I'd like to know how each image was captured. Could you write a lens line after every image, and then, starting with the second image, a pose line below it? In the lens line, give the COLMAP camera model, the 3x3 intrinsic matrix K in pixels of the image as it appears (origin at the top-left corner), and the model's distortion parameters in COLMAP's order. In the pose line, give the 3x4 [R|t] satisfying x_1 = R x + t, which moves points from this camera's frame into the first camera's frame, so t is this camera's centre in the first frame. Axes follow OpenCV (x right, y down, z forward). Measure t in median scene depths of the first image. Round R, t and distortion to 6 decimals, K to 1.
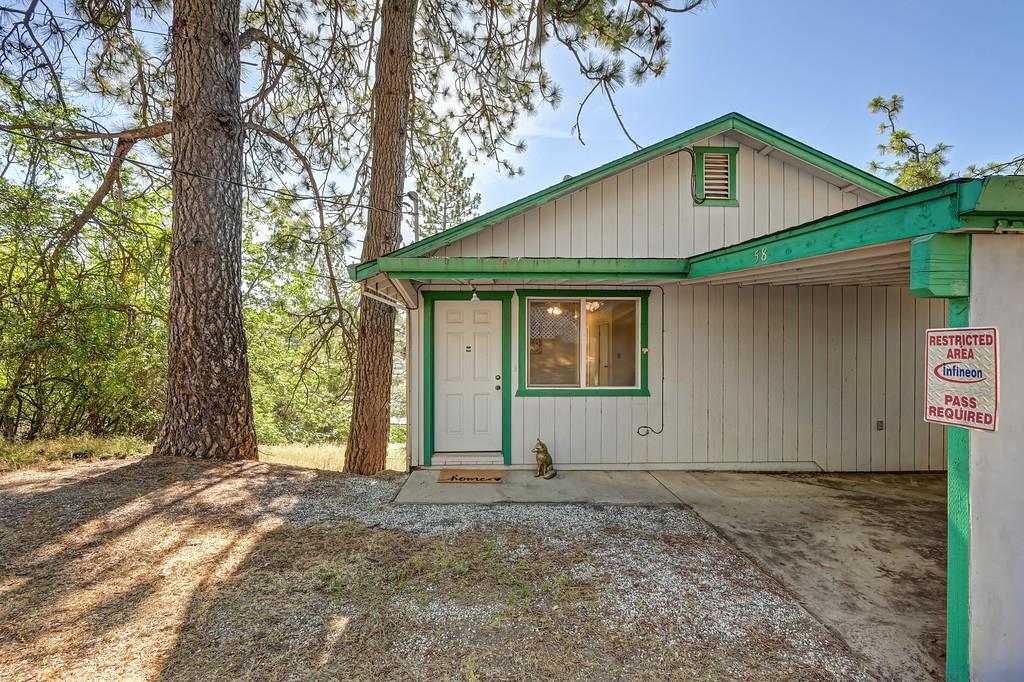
lens RADIAL K [[410.4, 0, 511.4], [0, 410.4, 342.8], [0, 0, 1]] dist [-0.003574, 0.000237]
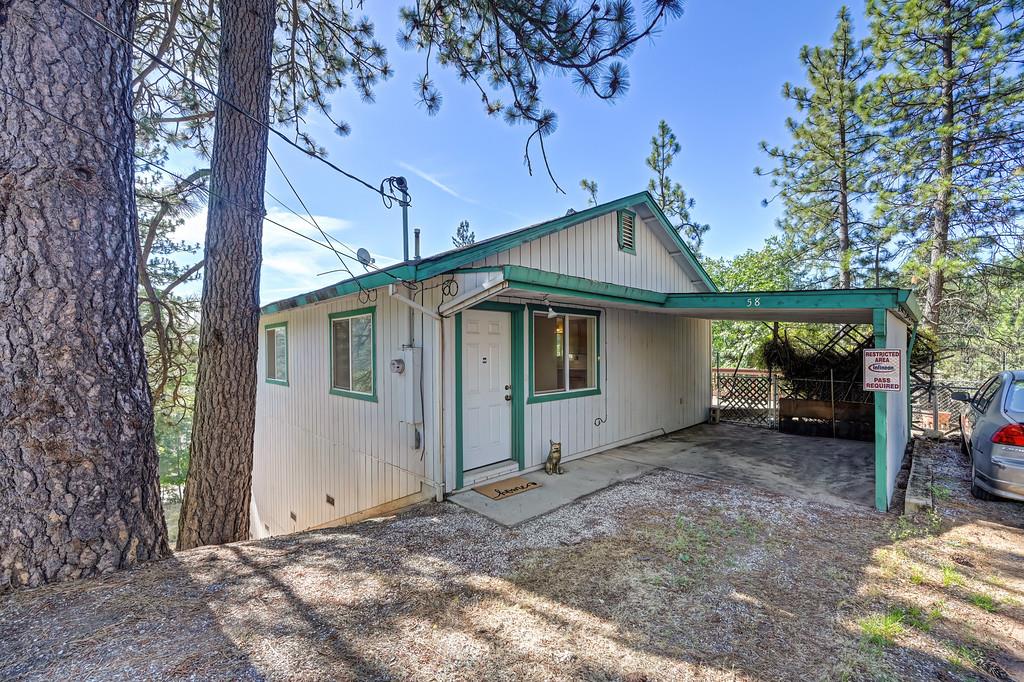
lens RADIAL K [[410.4, 0, 510.9], [0, 410.4, 347.7], [0, 0, 1]] dist [-0.003574, 0.000237]
pose [[0.743250, -0.002544, 0.669009, -0.749858], [0.000778, 0.999995, 0.002938, -0.018720], [-0.669014, -0.001663, 0.743248, 0.247053]]
